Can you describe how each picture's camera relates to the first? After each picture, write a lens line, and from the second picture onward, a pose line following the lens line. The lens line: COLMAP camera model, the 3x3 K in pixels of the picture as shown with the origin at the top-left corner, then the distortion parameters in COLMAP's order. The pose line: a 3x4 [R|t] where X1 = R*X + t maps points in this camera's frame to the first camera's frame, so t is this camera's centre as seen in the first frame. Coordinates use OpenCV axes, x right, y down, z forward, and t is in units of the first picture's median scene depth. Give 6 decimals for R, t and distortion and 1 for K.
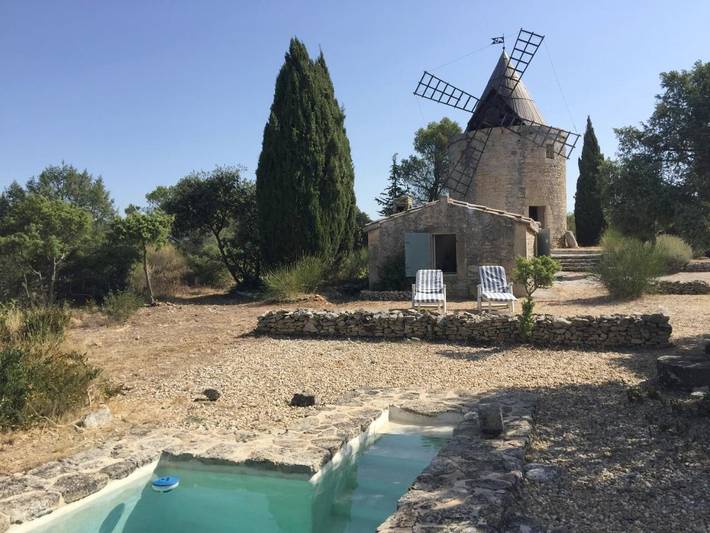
lens RADIAL K [[587.0, 0, 355.0], [0, 587.0, 266.5], [0, 0, 1]] dist [0.006413, -0.001339]
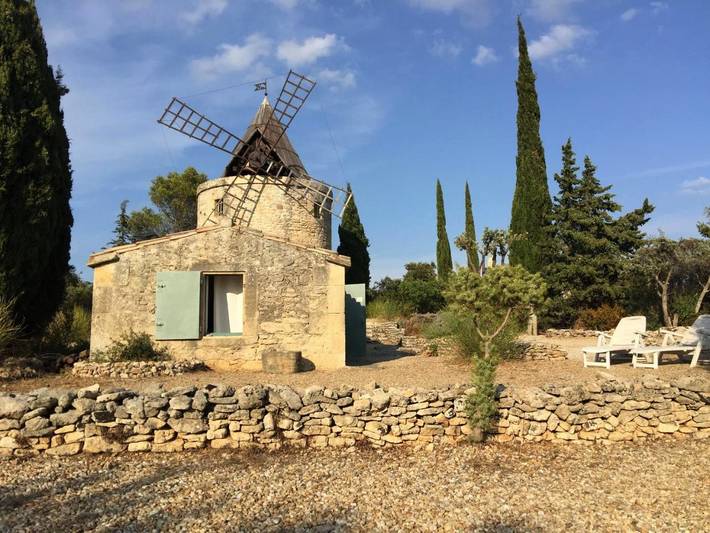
lens RADIAL K [[587.0, 0, 355.0], [0, 587.0, 266.5], [0, 0, 1]] dist [0.006413, -0.001339]
pose [[0.890051, 0.069066, 0.450599, -0.006611], [0.003885, 0.987271, -0.158998, 0.023495], [-0.455844, 0.143266, 0.878453, 0.224177]]
